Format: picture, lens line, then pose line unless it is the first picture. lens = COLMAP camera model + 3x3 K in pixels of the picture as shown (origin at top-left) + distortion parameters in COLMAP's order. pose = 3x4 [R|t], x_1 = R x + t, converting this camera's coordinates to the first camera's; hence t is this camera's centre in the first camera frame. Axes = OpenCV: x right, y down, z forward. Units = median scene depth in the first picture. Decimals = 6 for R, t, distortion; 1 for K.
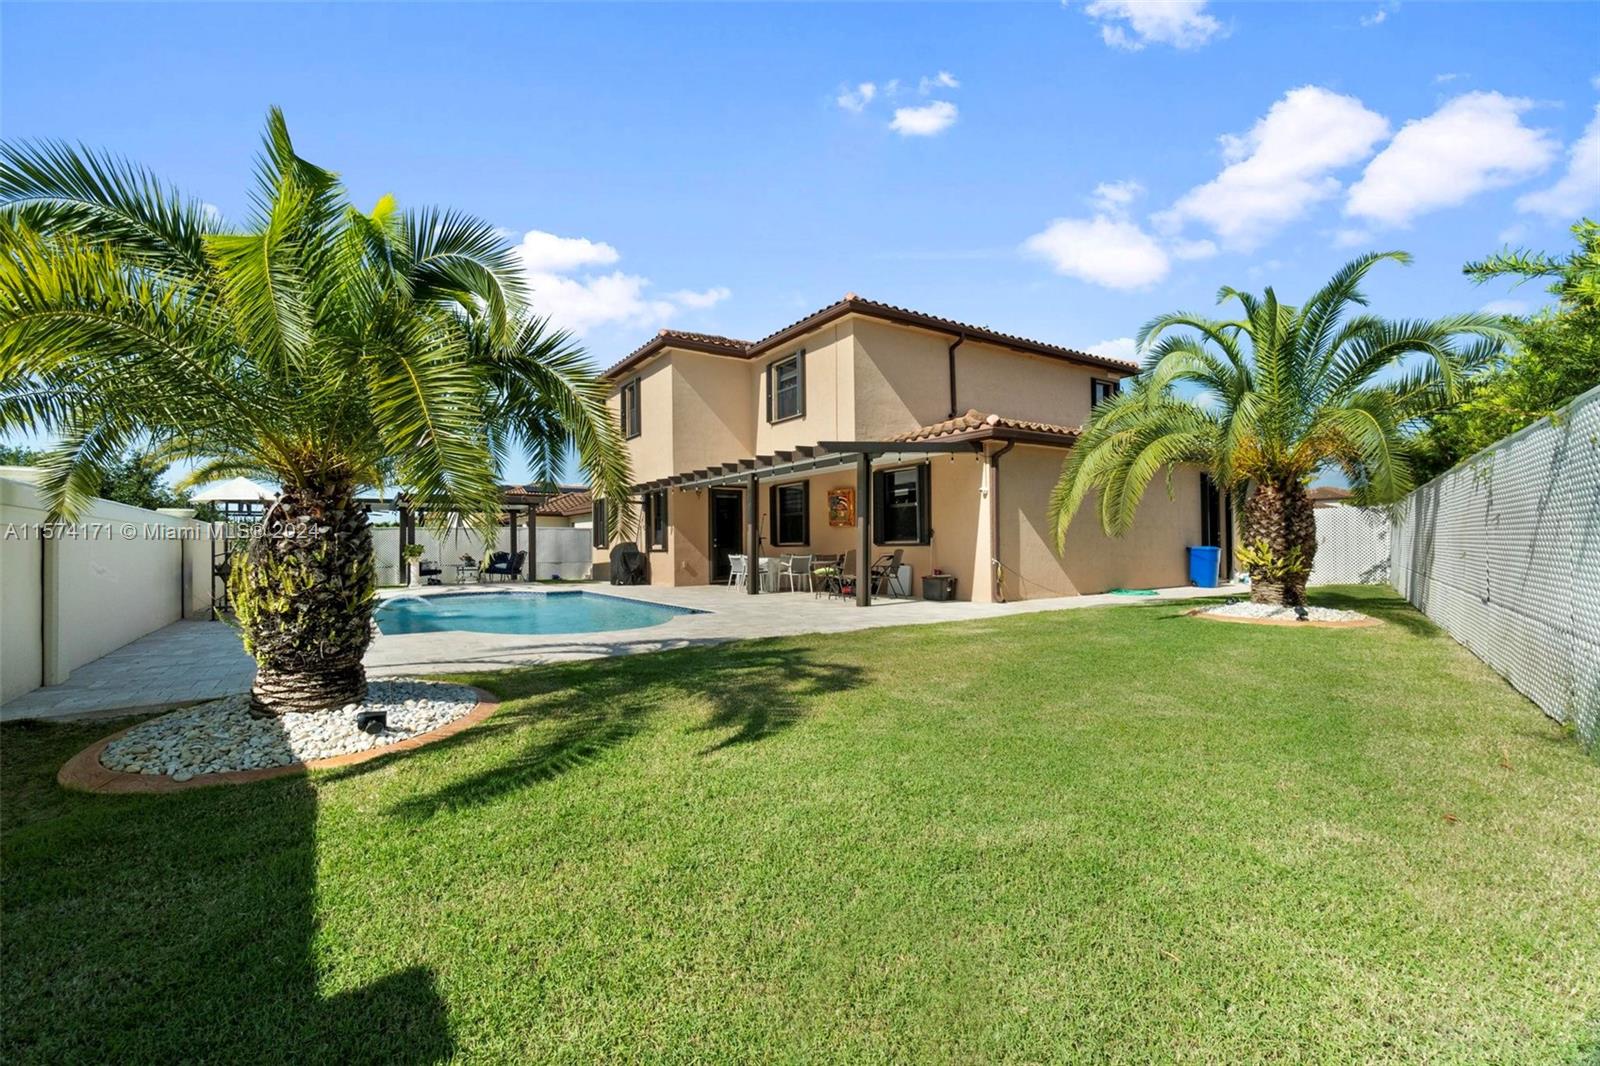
lens RADIAL K [[685.1, 0, 796.0], [0, 685.1, 531.3], [0, 0, 1]] dist [-0.003230, 0.000036]
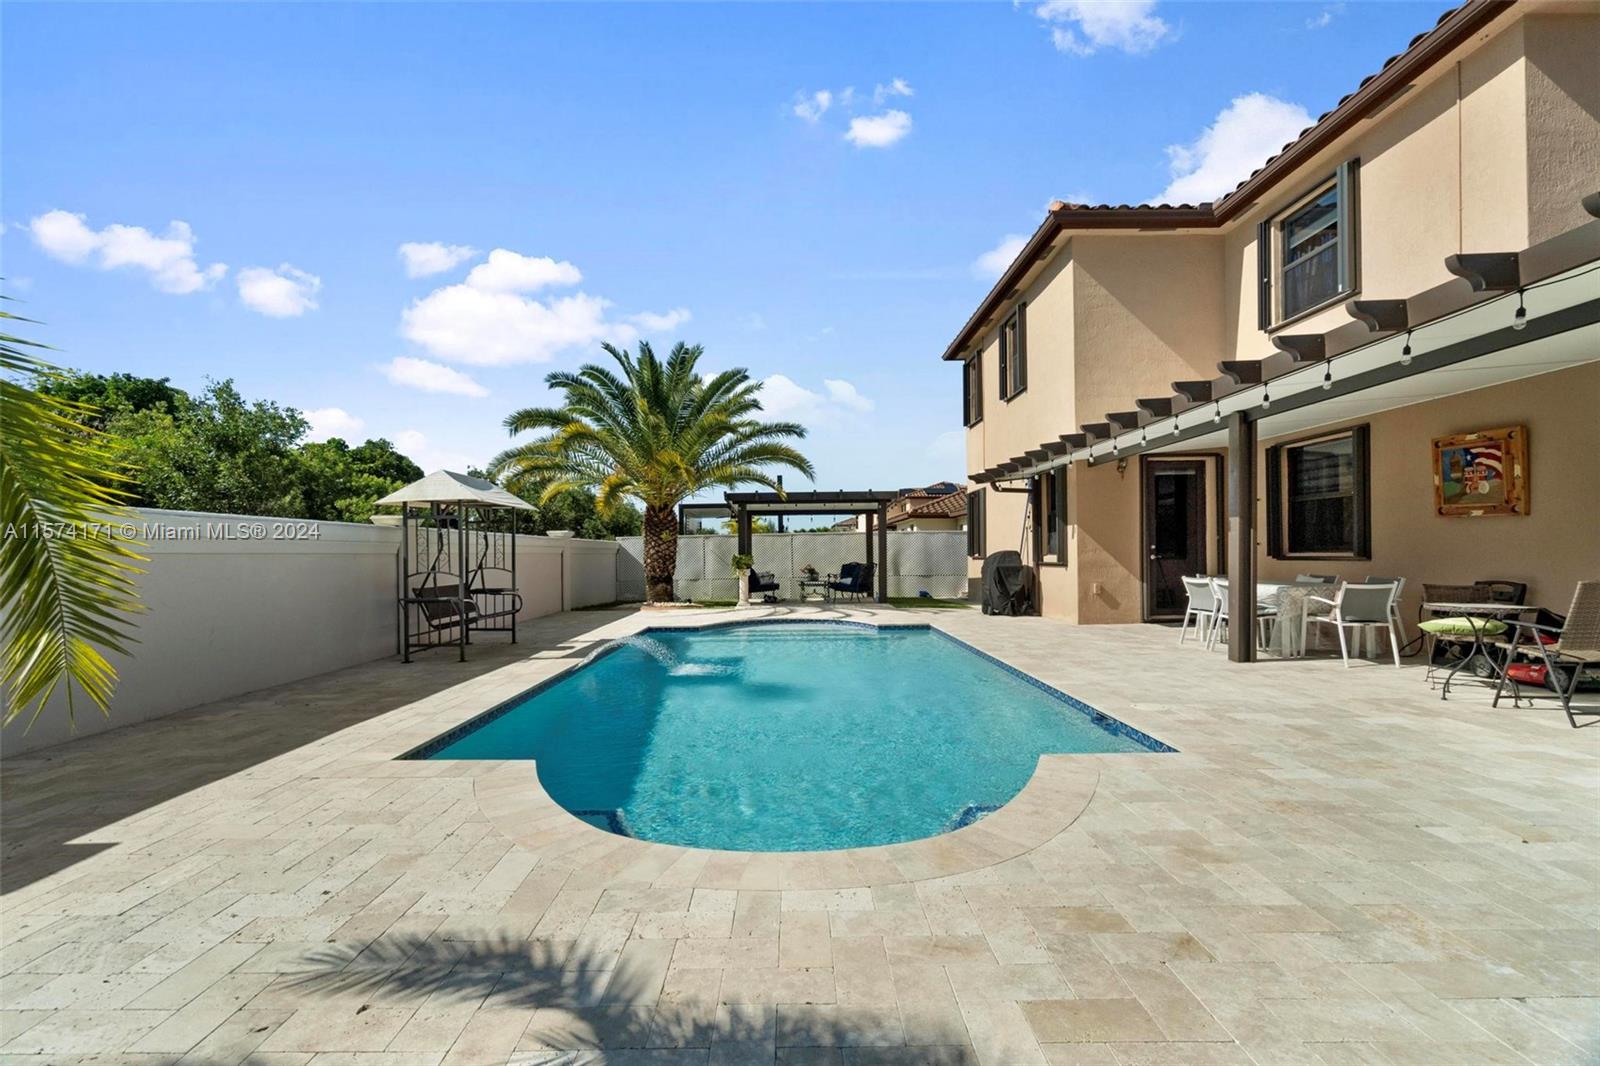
lens RADIAL K [[703.4, 0, 797.6], [0, 703.4, 551.6], [0, 0, 1]] dist [0.015185, -0.000305]
pose [[0.838595, -0.000698, -0.544755, -0.044050], [0.013847, 0.999703, 0.020035, 0.000016], [0.544580, -0.024345, 0.838356, 0.331204]]
